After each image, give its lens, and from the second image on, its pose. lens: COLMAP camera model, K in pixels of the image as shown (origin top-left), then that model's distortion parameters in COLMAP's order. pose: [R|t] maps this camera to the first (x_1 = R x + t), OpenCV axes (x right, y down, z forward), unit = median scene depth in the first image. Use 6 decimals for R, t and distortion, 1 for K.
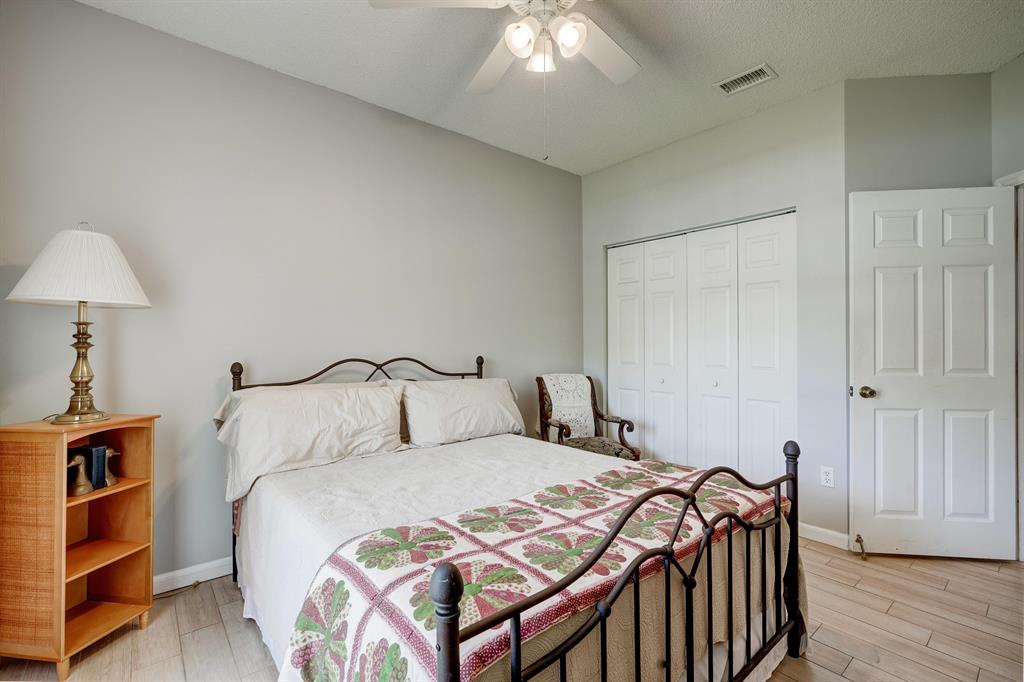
lens RADIAL K [[459.4, 0, 511.4], [0, 459.4, 339.2], [0, 0, 1]] dist [-0.014131, 0.006170]
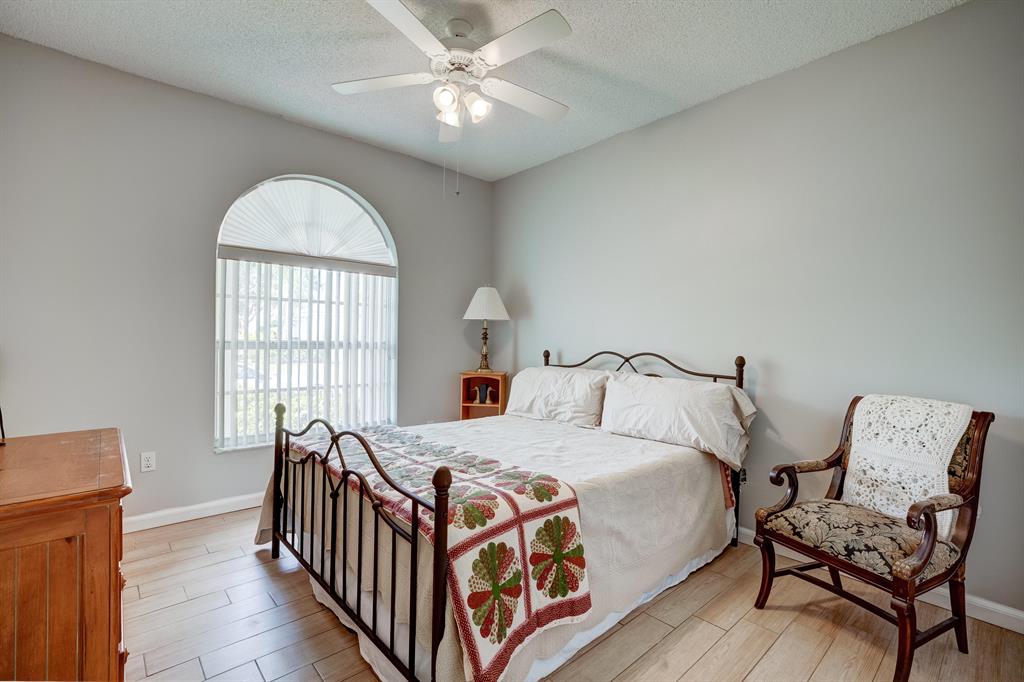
lens RADIAL K [[459.4, 0, 511.4], [0, 459.4, 339.2], [0, 0, 1]] dist [-0.014131, 0.006170]
pose [[0.043722, 0.002889, -0.999040, 0.991390], [-0.003186, 0.999991, 0.002753, 0.007878], [0.999039, 0.003063, 0.043731, 0.780325]]
